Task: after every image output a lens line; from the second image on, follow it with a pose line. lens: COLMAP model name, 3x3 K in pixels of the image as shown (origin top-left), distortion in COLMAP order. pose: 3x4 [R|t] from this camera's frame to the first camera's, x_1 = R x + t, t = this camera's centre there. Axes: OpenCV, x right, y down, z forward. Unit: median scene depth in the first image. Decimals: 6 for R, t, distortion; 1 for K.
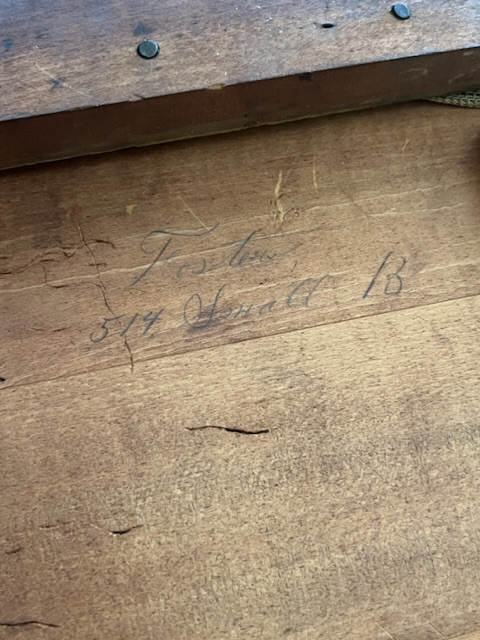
lens RADIAL K [[689.8, 0, 240.1], [0, 689.8, 321.0], [0, 0, 1]] dist [-0.009775, 0.000000]
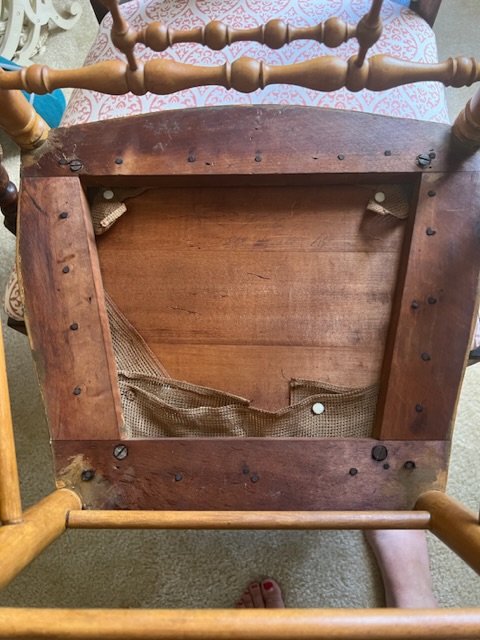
lens RADIAL K [[480.5, 0, 239.3], [0, 480.5, 319.6], [0, 0, 1]] dist [0.009470, -0.032802]
pose [[0.959817, 0.222069, -0.171569, 0.335866], [-0.196037, 0.968059, 0.156303, 0.012402], [0.200799, -0.116388, 0.972694, -1.318366]]
